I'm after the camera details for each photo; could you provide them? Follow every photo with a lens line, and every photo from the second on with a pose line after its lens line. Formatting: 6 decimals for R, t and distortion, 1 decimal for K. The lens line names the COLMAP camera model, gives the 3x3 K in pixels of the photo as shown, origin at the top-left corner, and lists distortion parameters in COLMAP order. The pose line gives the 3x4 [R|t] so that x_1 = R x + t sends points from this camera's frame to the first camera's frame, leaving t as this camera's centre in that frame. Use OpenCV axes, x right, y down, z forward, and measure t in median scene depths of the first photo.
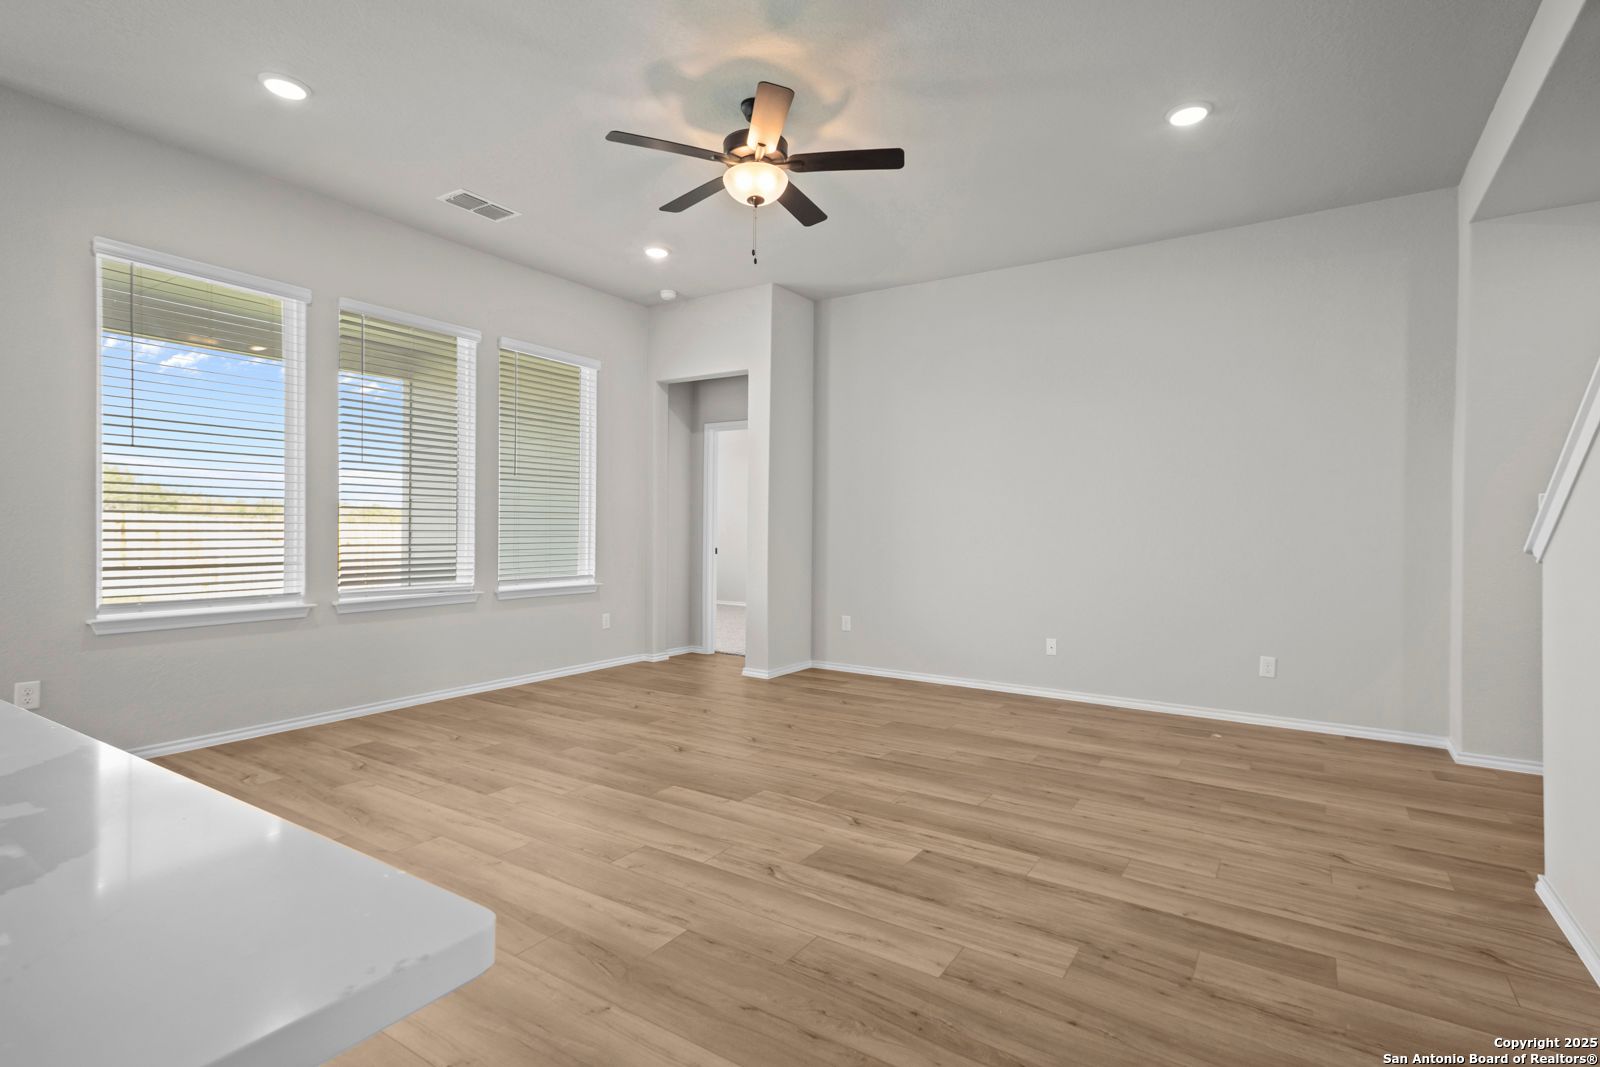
lens RADIAL K [[776.0, 0, 801.5], [0, 776.0, 534.5], [0, 0, 1]] dist [-0.023242, 0.006137]
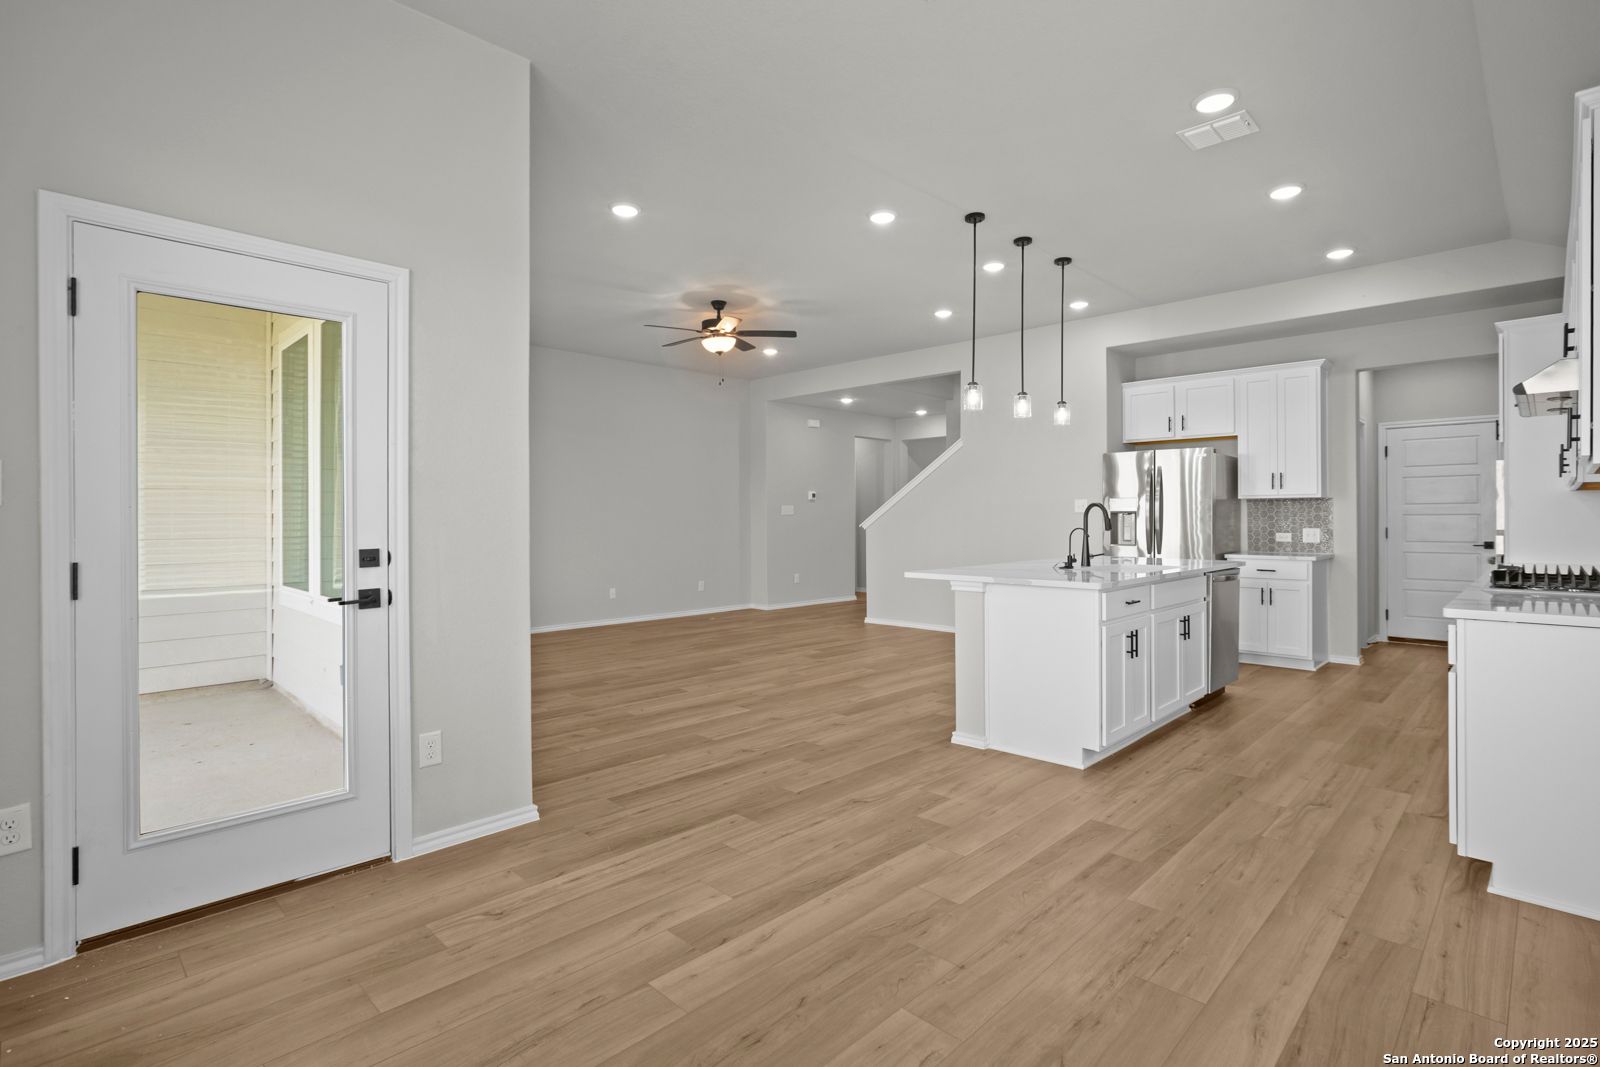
lens RADIAL K [[776.0, 0, 796.8], [0, 776.0, 513.5], [0, 0, 1]] dist [-0.023242, 0.006137]
pose [[0.205281, -0.007117, 0.978677, -1.959583], [0.013403, 0.999900, 0.004460, -0.042806], [-0.978611, 0.012202, 0.205356, 0.439547]]
